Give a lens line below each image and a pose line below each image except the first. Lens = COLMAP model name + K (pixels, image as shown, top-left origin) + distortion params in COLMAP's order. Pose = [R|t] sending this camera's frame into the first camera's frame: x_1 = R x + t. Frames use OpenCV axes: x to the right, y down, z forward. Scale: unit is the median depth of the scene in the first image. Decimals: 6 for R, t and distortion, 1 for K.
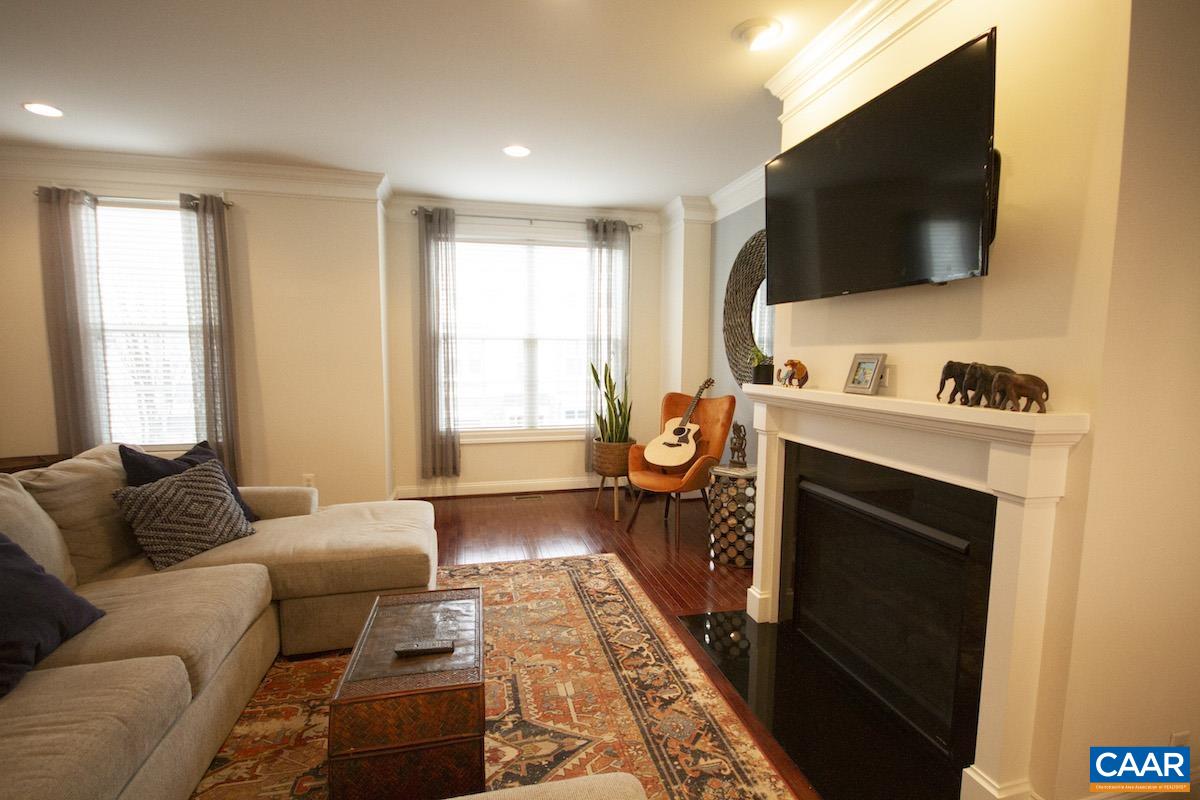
lens RADIAL K [[551.7, 0, 602.2], [0, 551.7, 411.9], [0, 0, 1]] dist [0.010242, -0.011011]
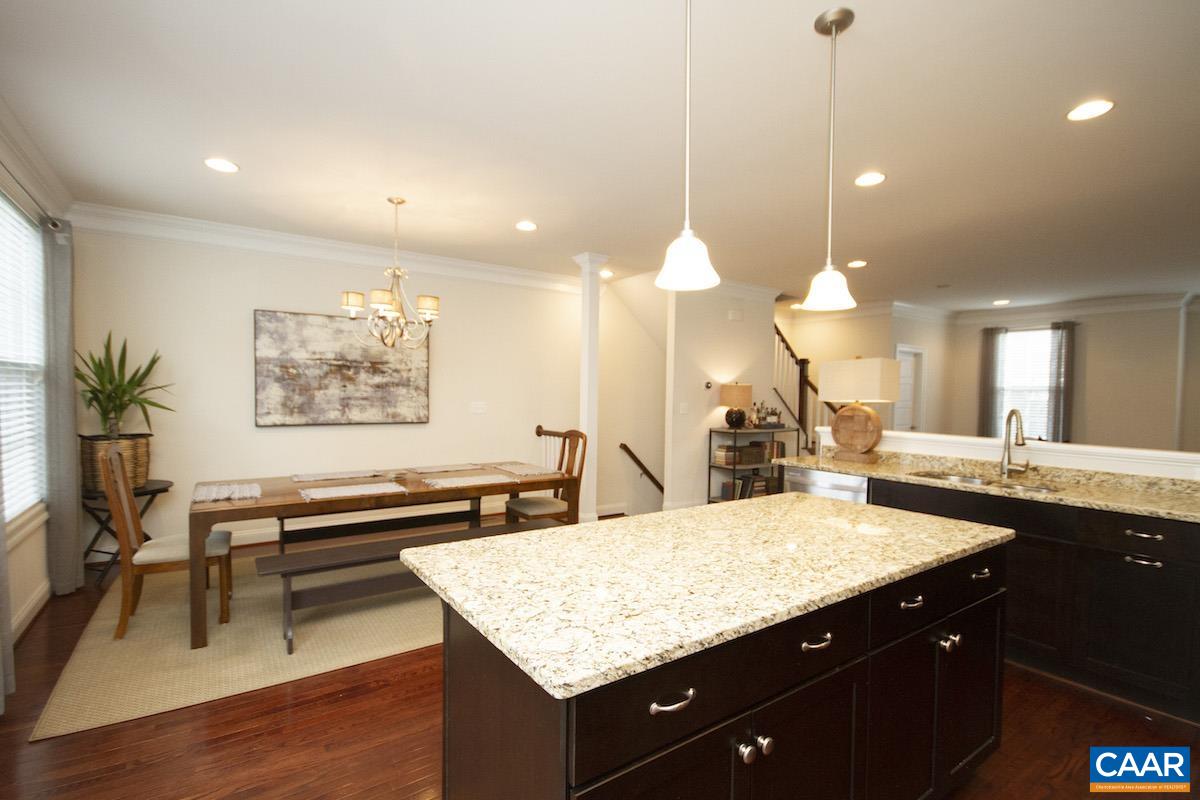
lens RADIAL K [[551.7, 0, 602.2], [0, 551.7, 411.9], [0, 0, 1]] dist [0.010242, -0.011011]
pose [[0.360416, 0.033337, -0.932196, 0.509253], [-0.113490, 0.993504, -0.008349, 0.126489], [0.925862, 0.108804, 0.361858, -1.147515]]
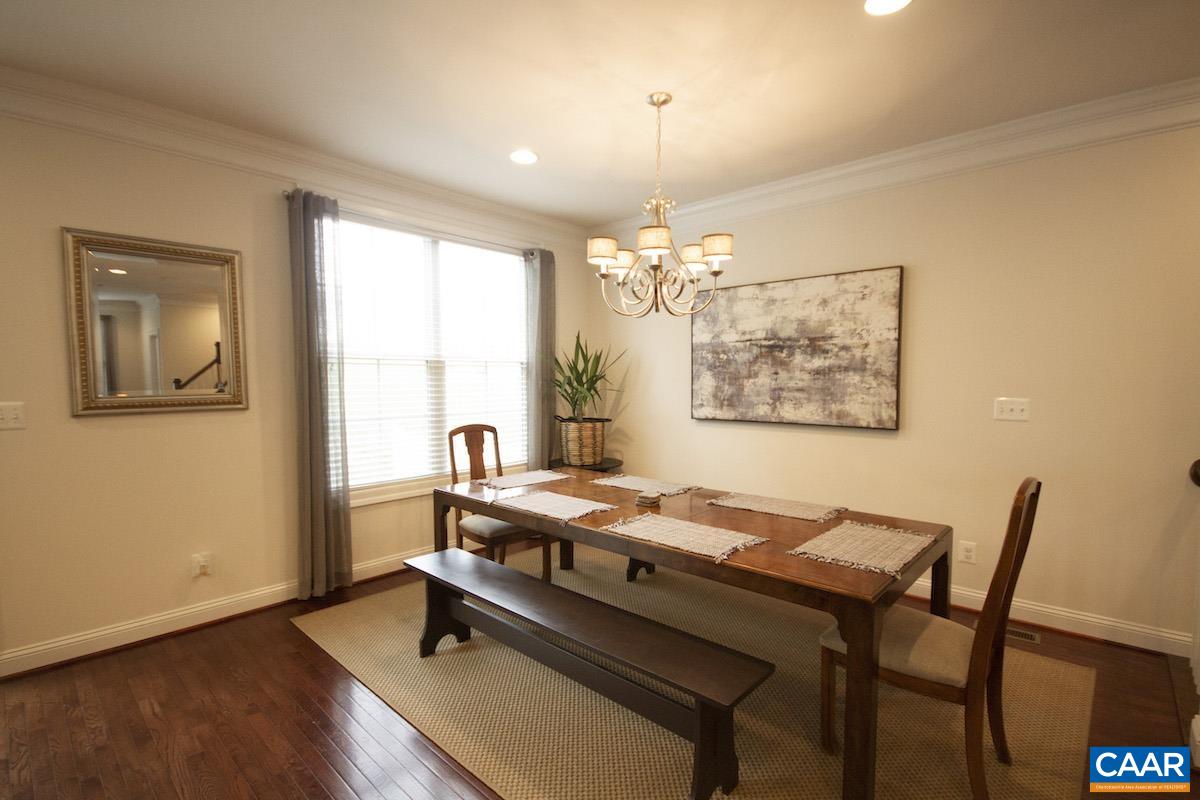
lens RADIAL K [[551.7, 0, 602.2], [0, 551.7, 411.9], [0, 0, 1]] dist [0.010242, -0.011011]
pose [[-0.833839, 0.030164, -0.551182, -0.101728], [-0.062797, 0.986840, 0.149006, 0.066707], [0.548423, 0.158860, -0.820972, -0.608553]]
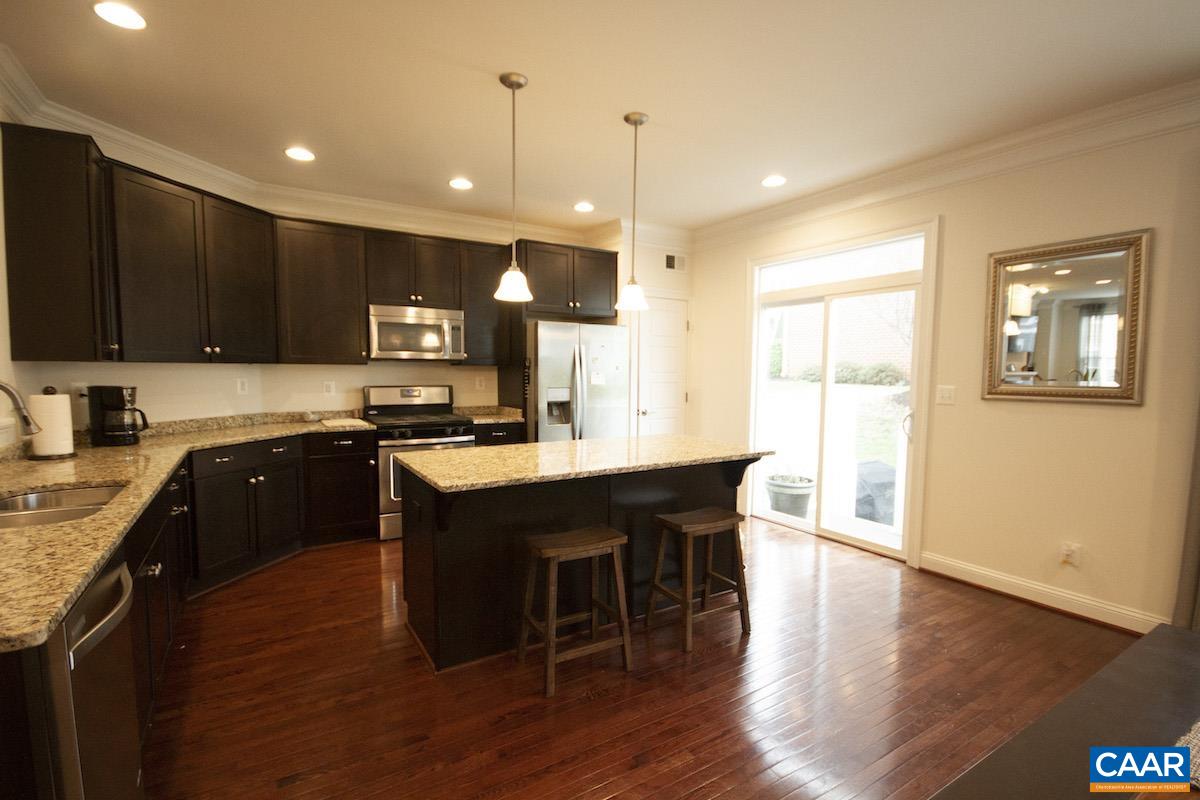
lens RADIAL K [[551.7, 0, 602.2], [0, 551.7, 411.9], [0, 0, 1]] dist [0.010242, -0.011011]
pose [[-0.307944, -0.082929, 0.947783, -0.563476], [0.093819, 0.988692, 0.116991, 0.074021], [-0.946767, 0.124946, -0.296682, -0.677341]]
